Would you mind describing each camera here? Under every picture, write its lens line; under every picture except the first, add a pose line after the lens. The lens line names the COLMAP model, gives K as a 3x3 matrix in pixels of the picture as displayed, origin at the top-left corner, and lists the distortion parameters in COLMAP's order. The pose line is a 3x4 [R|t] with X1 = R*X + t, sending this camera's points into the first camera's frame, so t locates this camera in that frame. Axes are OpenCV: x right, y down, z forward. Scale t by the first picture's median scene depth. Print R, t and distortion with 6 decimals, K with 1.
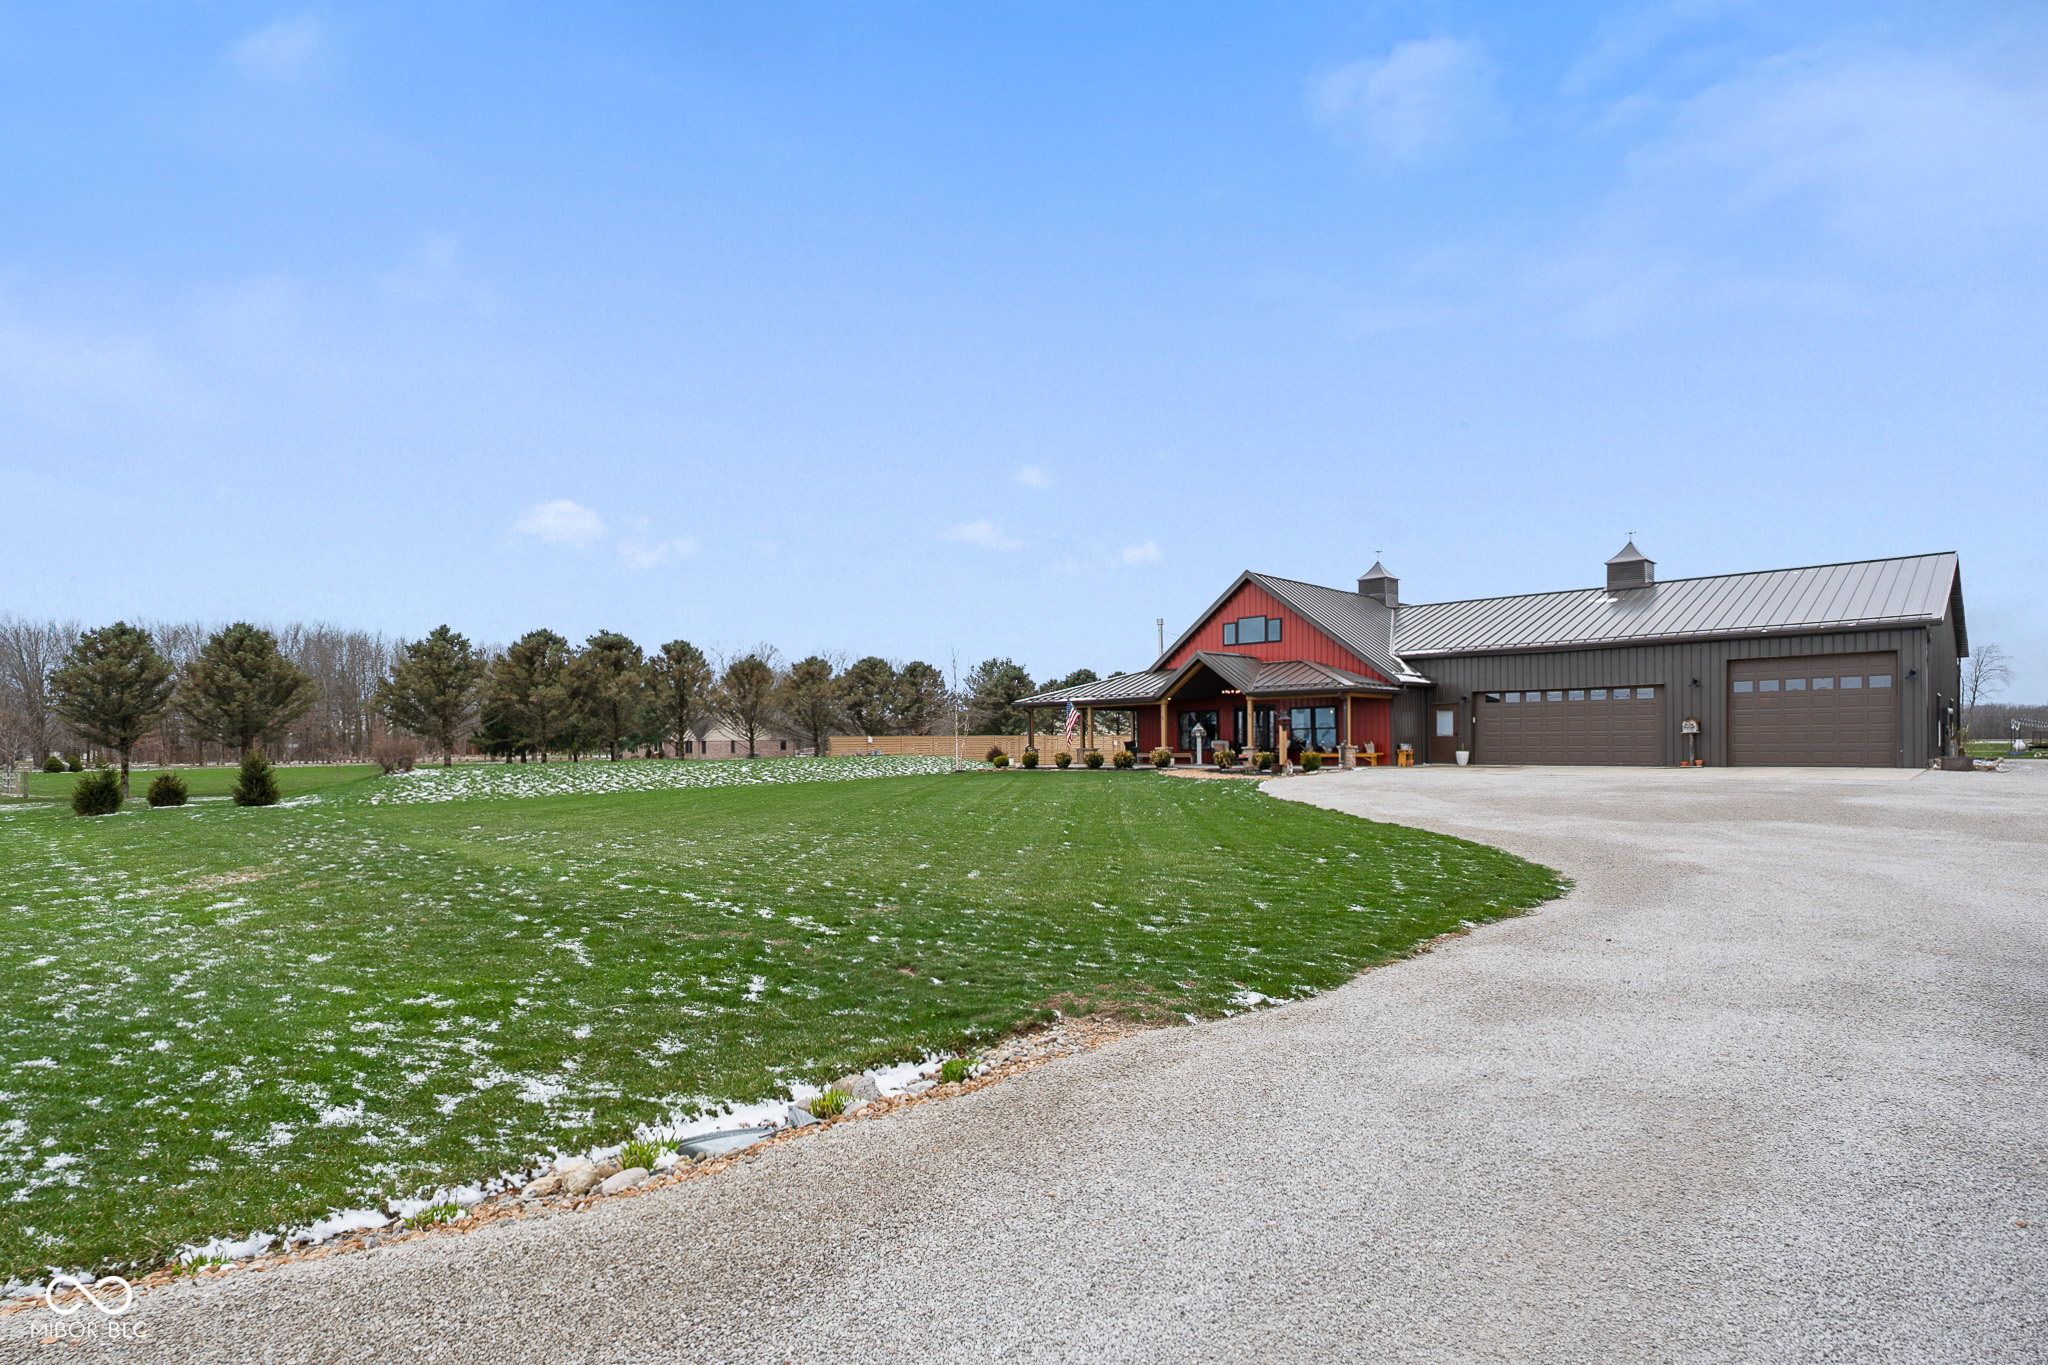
lens RADIAL K [[1064.3, 0, 1016.8], [0, 1064.3, 720.2], [0, 0, 1]] dist [0.001008, 0.000759]
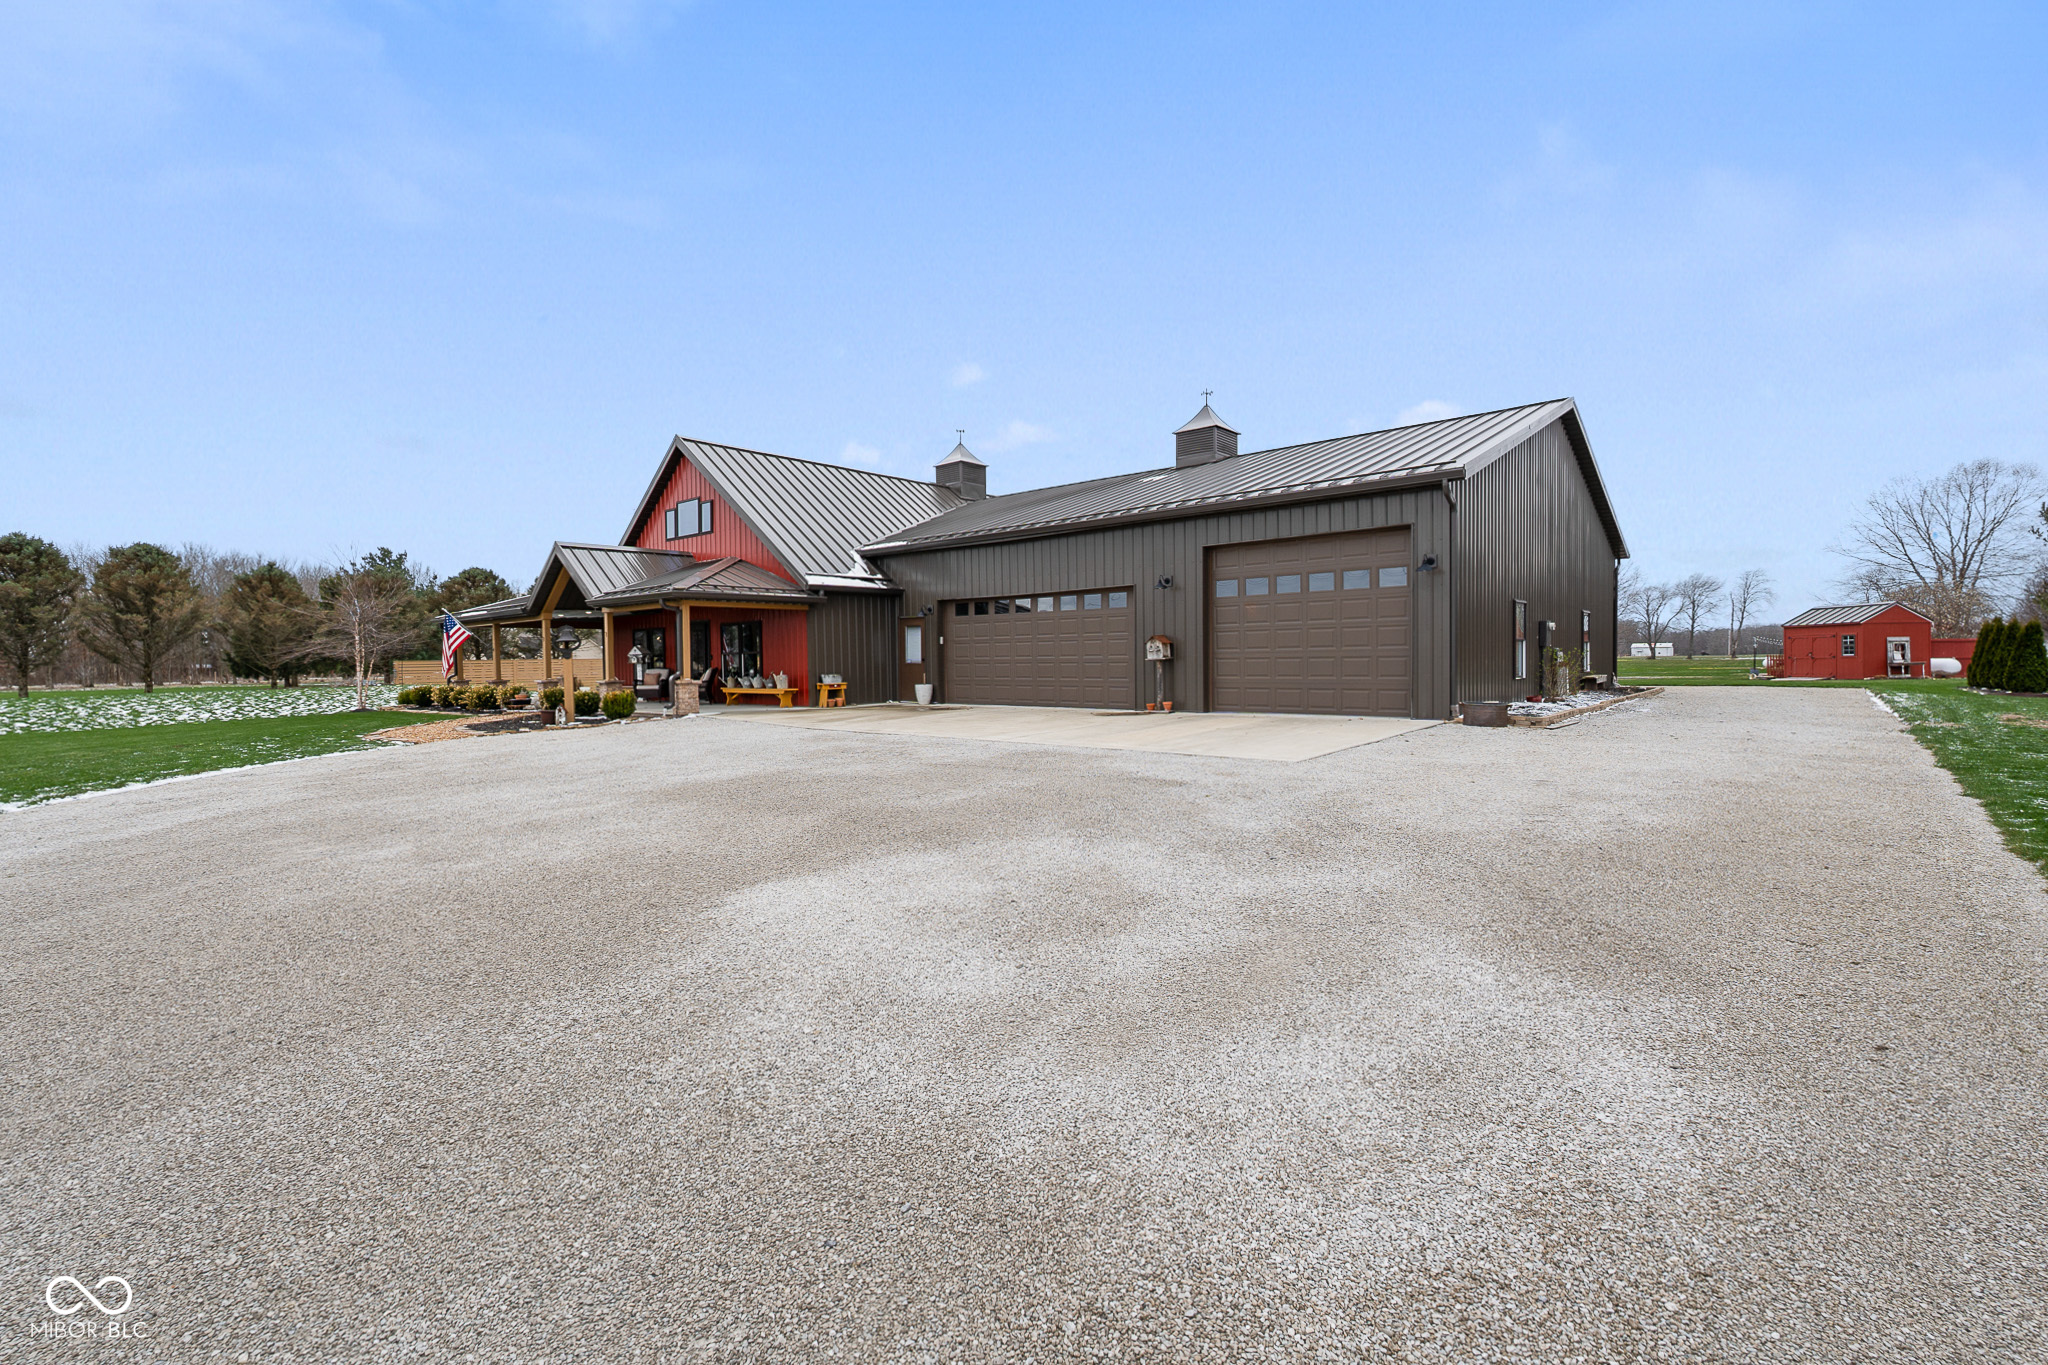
lens RADIAL K [[924.5, 0, 1030.2], [0, 924.5, 668.3], [0, 0, 1]] dist [-0.001202, 0.000121]
pose [[0.998217, -0.004371, 0.059528, 0.449676], [0.002533, 0.999519, 0.030921, -0.000576], [-0.059635, -0.030715, 0.997748, 0.377770]]
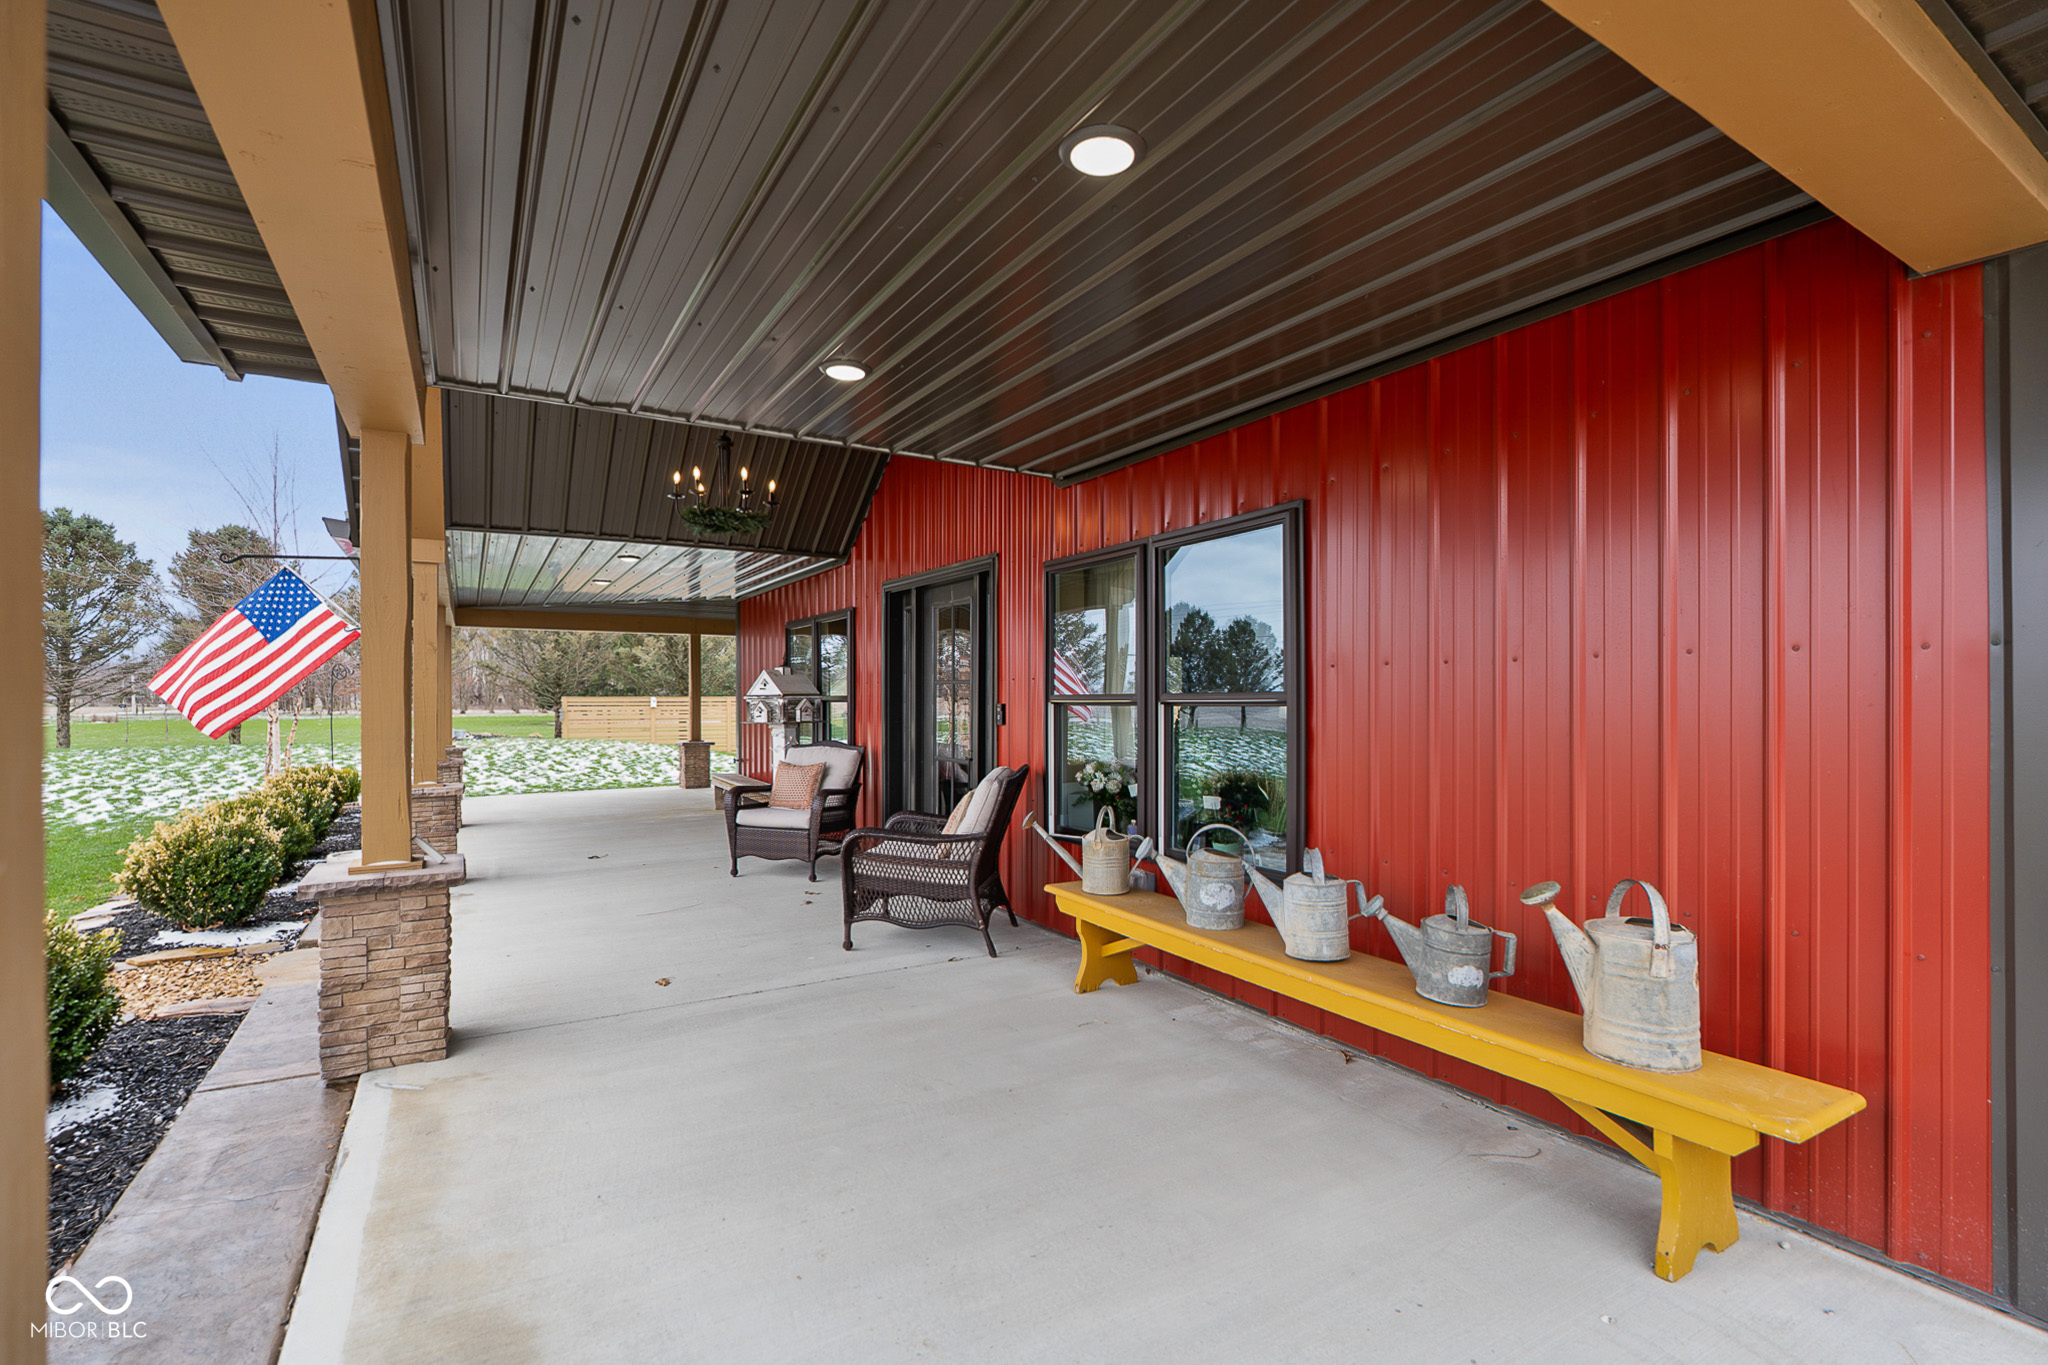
lens RADIAL K [[920.9, 0, 1011.0], [0, 920.9, 695.5], [0, 0, 1]] dist [0.000601, 0.000232]
pose [[0.966736, 0.011022, -0.255537, 0.300392], [-0.006389, 0.999800, 0.018954, 0.005661], [0.255695, -0.016691, 0.966613, 0.910148]]
